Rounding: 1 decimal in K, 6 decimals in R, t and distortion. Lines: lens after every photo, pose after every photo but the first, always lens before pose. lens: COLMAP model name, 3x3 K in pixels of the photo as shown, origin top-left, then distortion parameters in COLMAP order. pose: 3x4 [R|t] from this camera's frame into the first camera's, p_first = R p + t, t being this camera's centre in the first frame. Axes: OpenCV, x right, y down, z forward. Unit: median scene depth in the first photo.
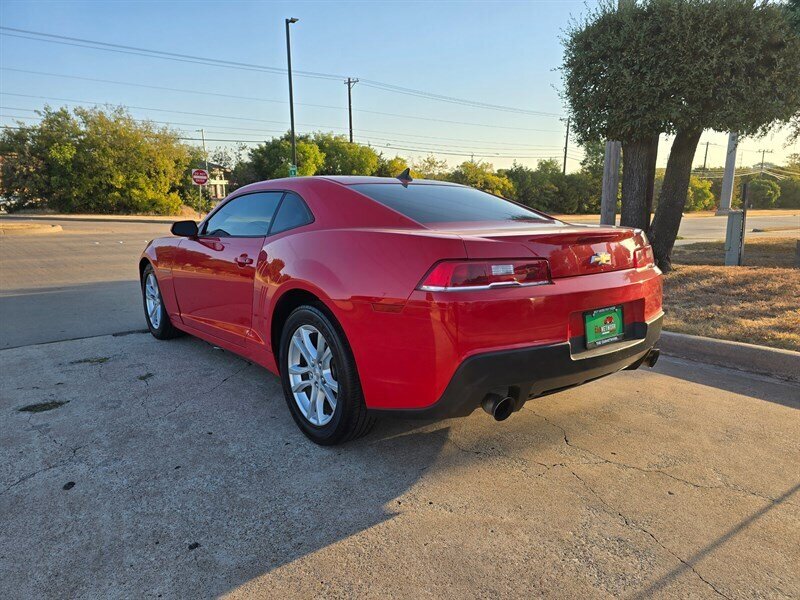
lens RADIAL K [[531.4, 0, 405.3], [0, 531.4, 300.6], [0, 0, 1]] dist [0.051758, -0.044671]
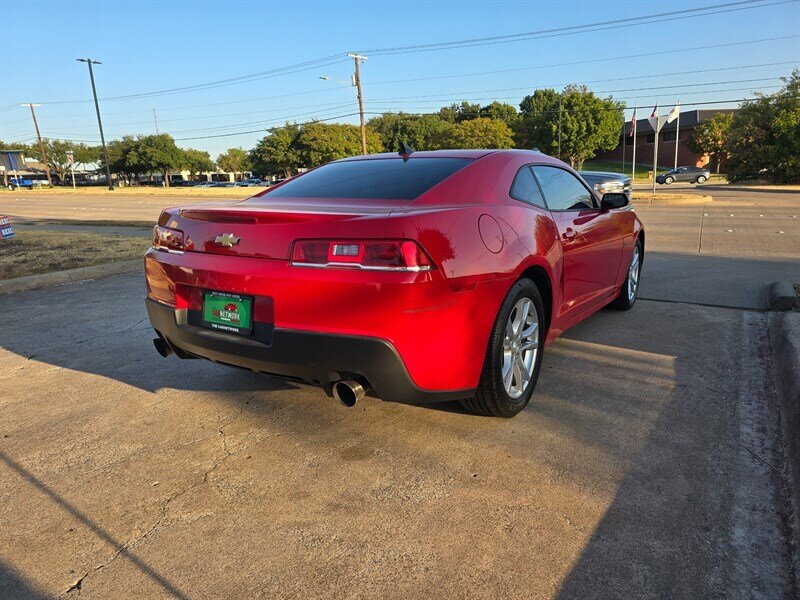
lens RADIAL K [[531.4, 0, 402.6], [0, 531.4, 303.9], [0, 0, 1]] dist [0.051758, -0.044671]
pose [[0.315592, 0.204177, -0.926668, 0.100488], [-0.149171, 0.975108, 0.164047, -0.012477], [0.937096, 0.086460, 0.338193, 0.073060]]
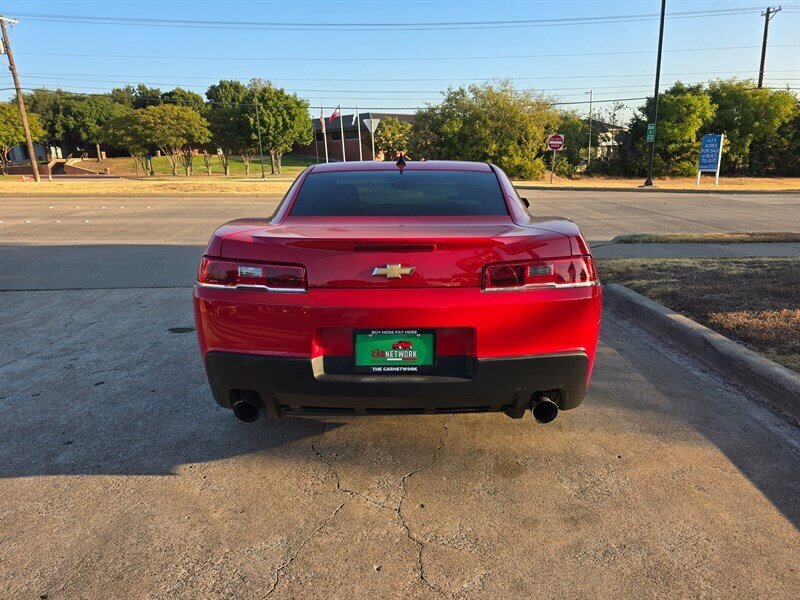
lens RADIAL K [[531.4, 0, 405.3], [0, 531.4, 294.3], [0, 0, 1]] dist [0.051758, -0.044671]
pose [[0.769205, 0.135368, -0.624499, 0.066994], [-0.099812, 0.990761, 0.091820, -0.008846], [0.631159, -0.008295, 0.775609, 0.027828]]
